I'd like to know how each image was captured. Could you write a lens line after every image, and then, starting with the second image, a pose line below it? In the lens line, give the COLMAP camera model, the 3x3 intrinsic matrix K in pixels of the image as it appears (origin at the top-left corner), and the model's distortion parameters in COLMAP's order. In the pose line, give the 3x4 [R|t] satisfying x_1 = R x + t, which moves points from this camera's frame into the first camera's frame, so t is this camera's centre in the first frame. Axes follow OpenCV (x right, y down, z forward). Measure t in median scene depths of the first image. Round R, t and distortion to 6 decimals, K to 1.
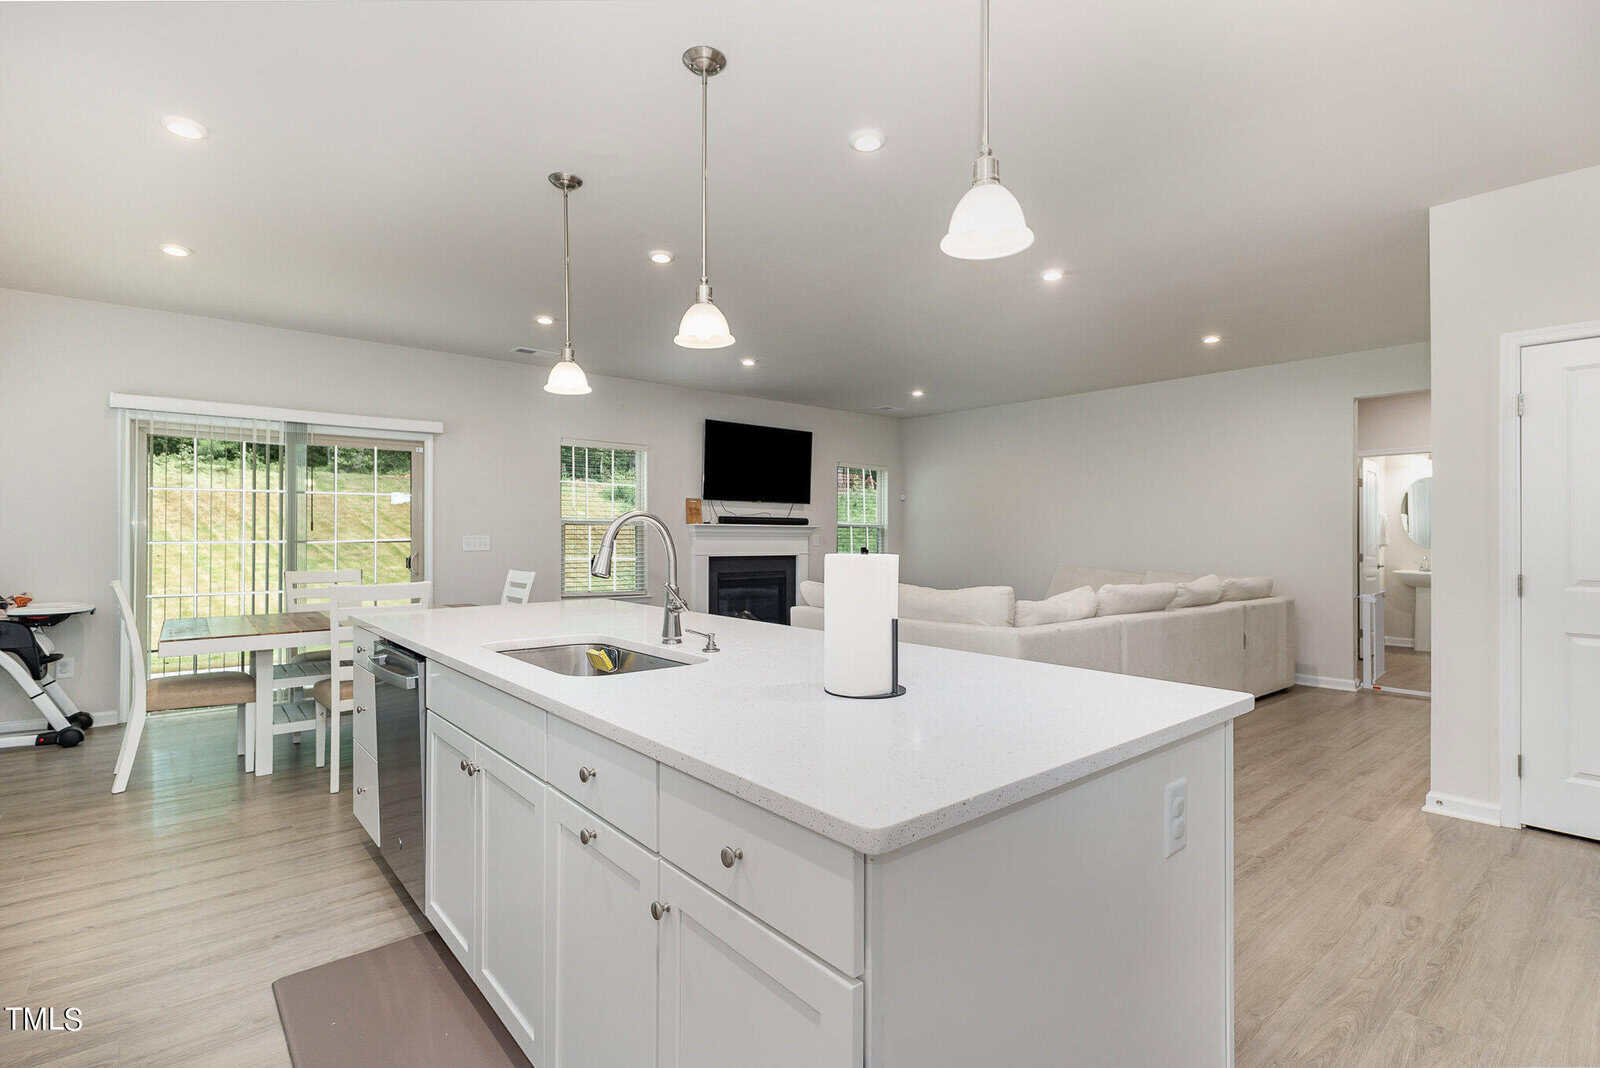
lens RADIAL K [[796.5, 0, 795.9], [0, 796.5, 539.4], [0, 0, 1]] dist [-0.010041, -0.001942]
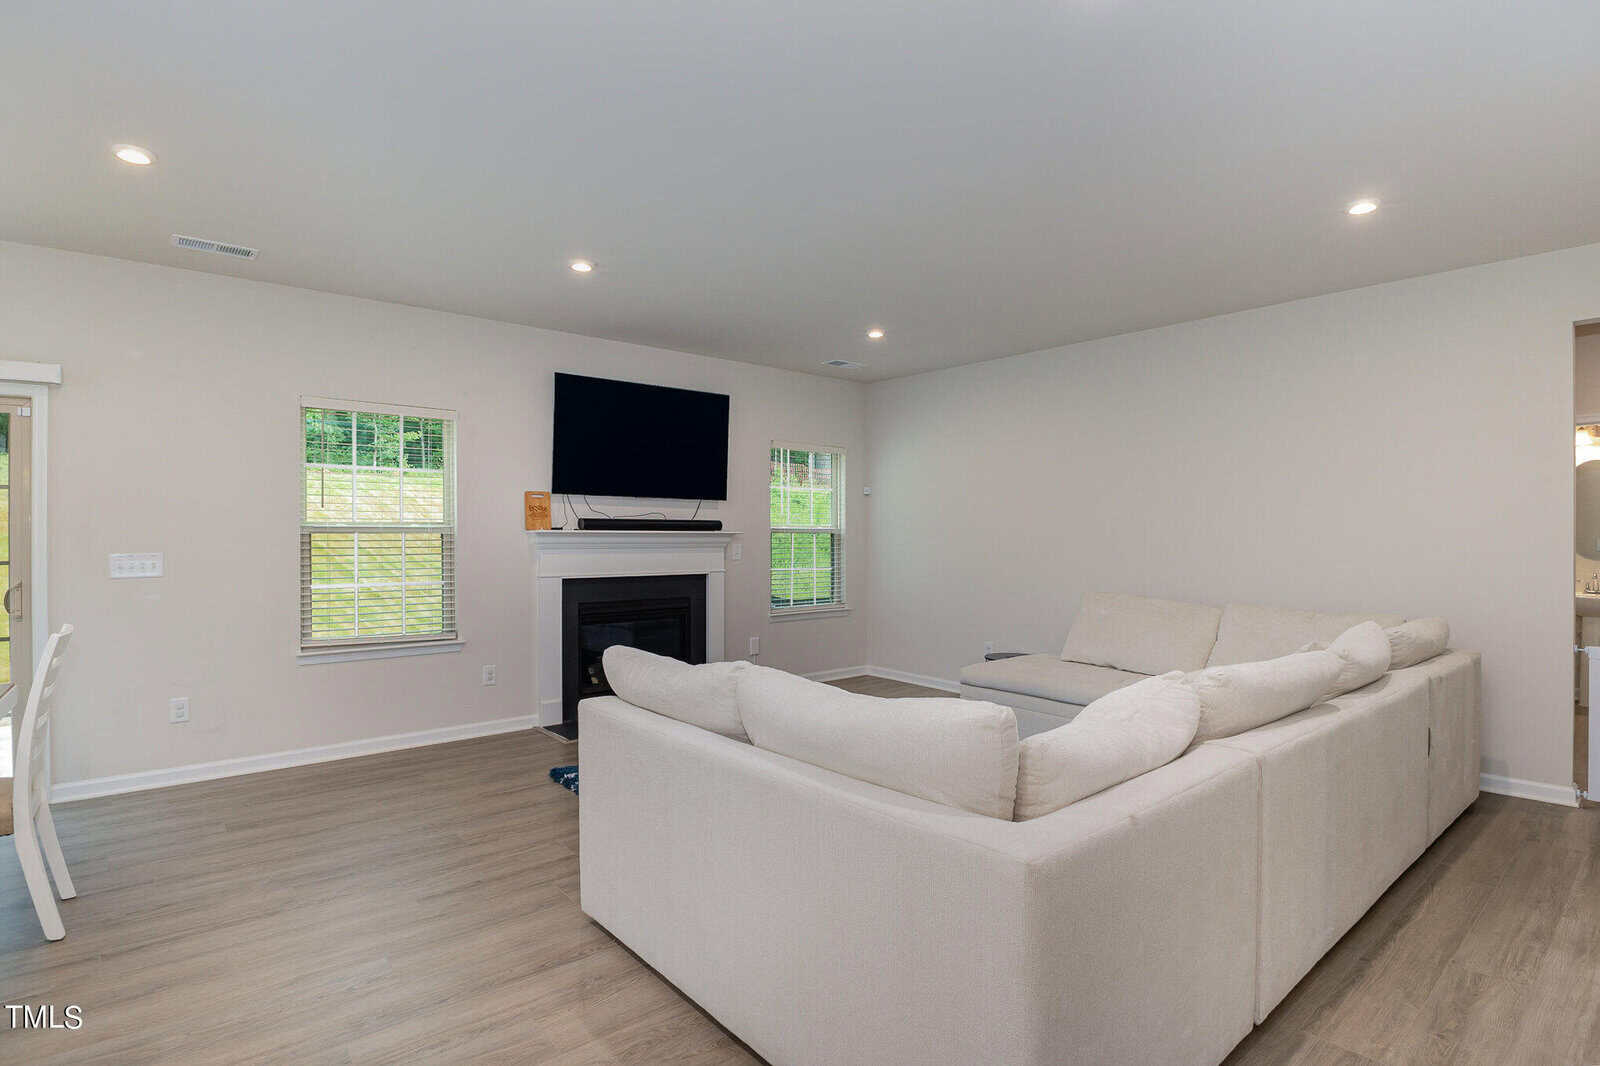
lens RADIAL K [[796.5, 0, 788.1], [0, 796.5, 539.0], [0, 0, 1]] dist [-0.010041, -0.001942]
pose [[0.999866, 0.000508, -0.016347, 0.091712], [-0.000424, 0.999987, 0.005148, -0.015542], [0.016350, -0.005140, 0.999853, 0.335229]]
